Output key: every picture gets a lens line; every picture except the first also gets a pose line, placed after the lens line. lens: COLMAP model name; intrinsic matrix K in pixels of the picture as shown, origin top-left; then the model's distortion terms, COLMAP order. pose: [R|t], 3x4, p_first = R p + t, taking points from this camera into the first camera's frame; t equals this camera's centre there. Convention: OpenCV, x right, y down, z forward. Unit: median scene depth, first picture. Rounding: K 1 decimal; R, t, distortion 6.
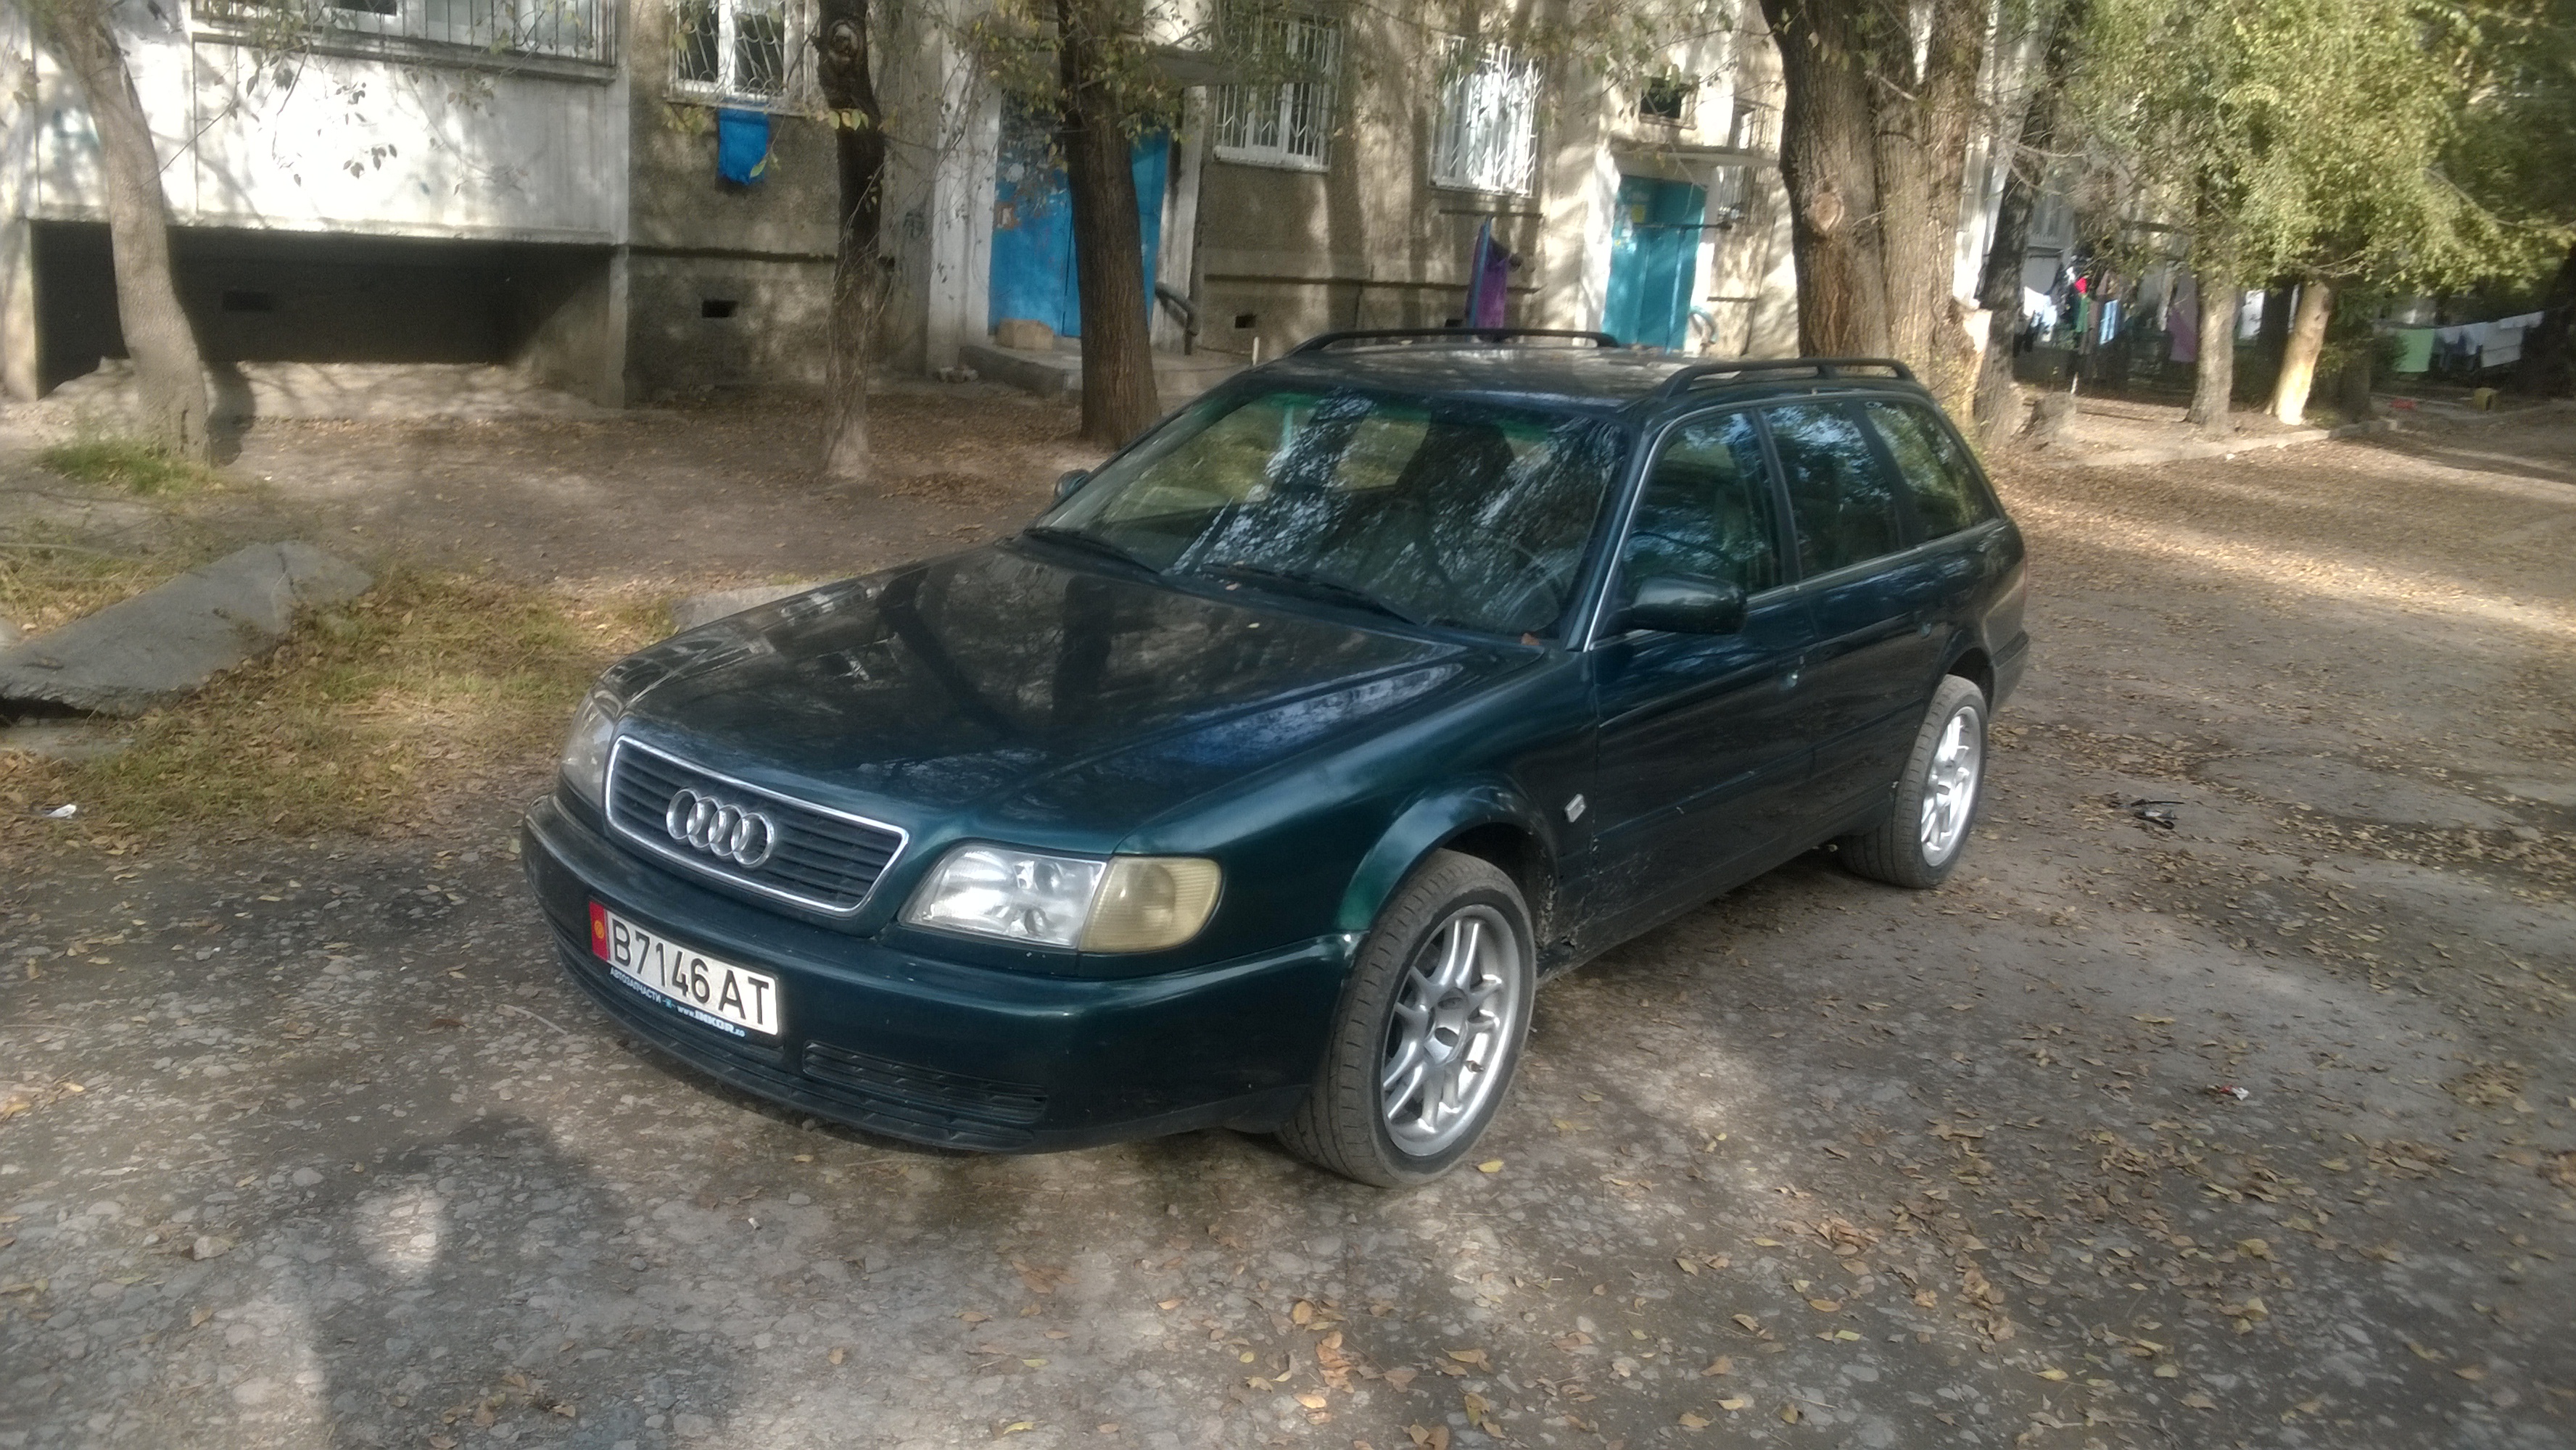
lens RADIAL K [[2012.3, 0, 1288.0], [0, 2012.3, 725.0], [0, 0, 1]] dist [-0.001476, -0.010512]
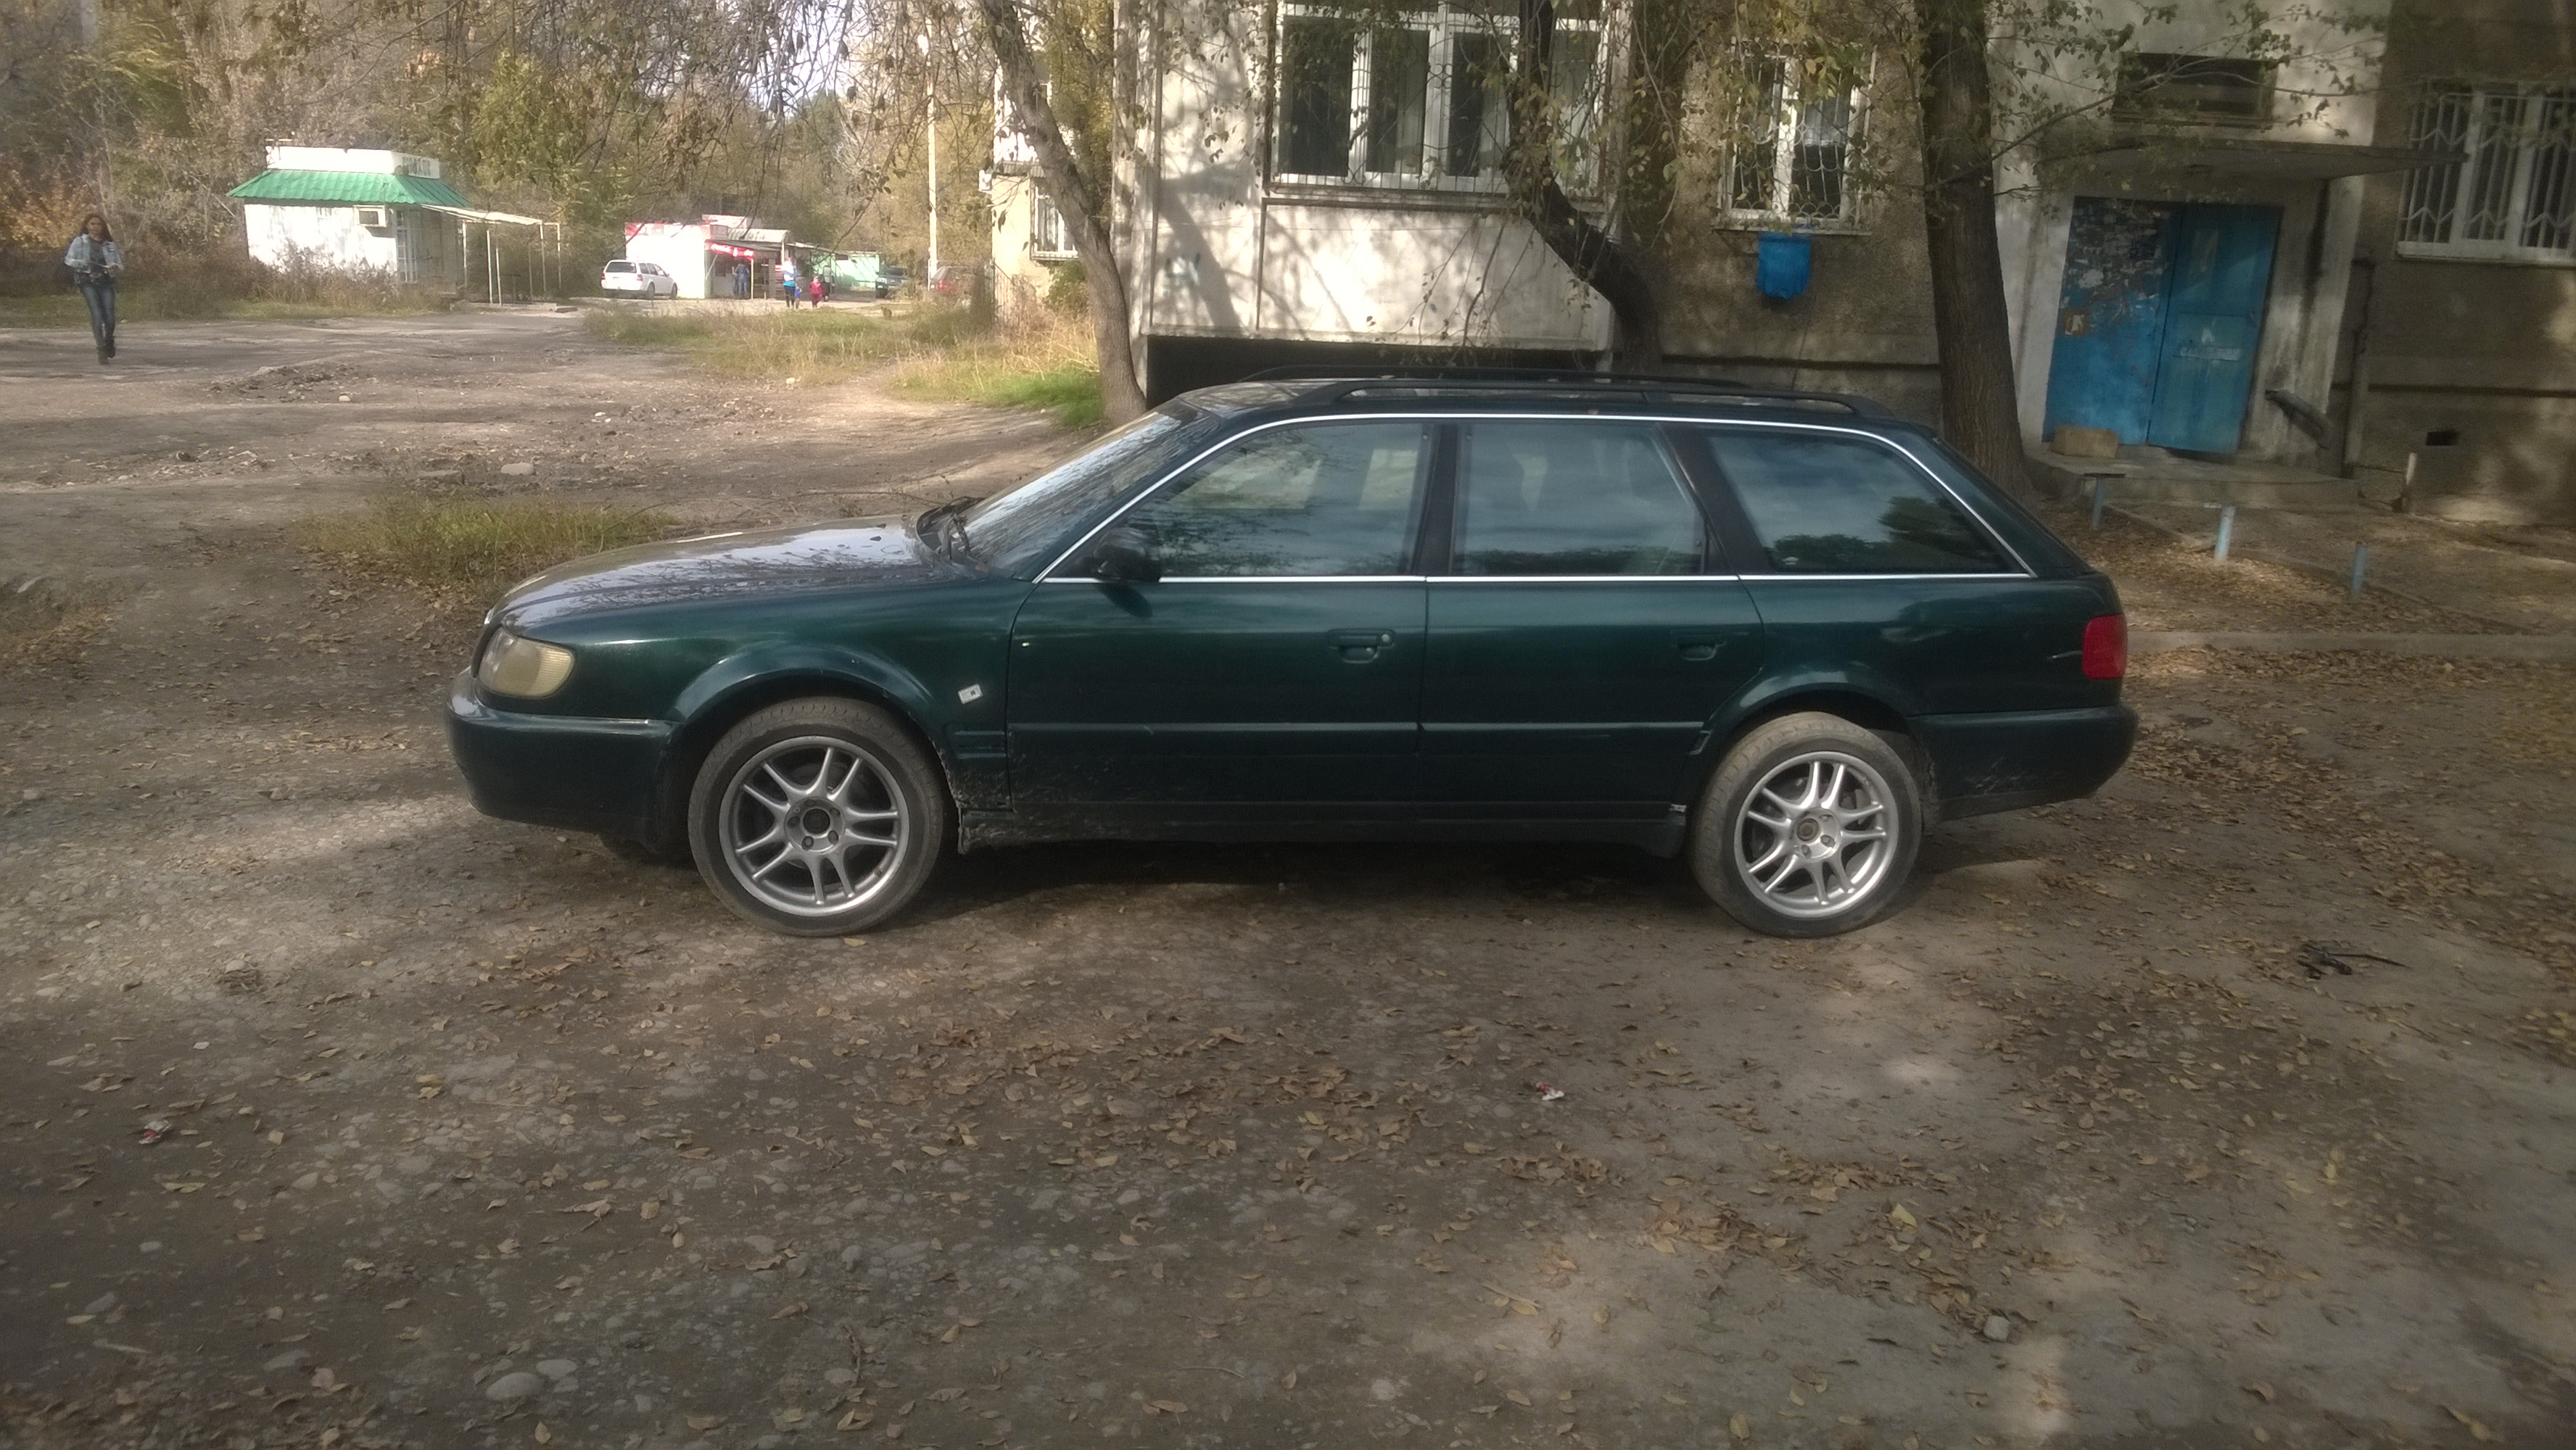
lens RADIAL K [[2006.5, 0, 1288.0], [0, 2006.5, 725.0], [0, 0, 1]] dist [-0.008059, -0.011978]
pose [[0.700732, 0.108232, -0.705167, 0.344497], [-0.158348, 0.987366, -0.005807, 0.010276], [0.695629, 0.115731, 0.709018, 0.064128]]
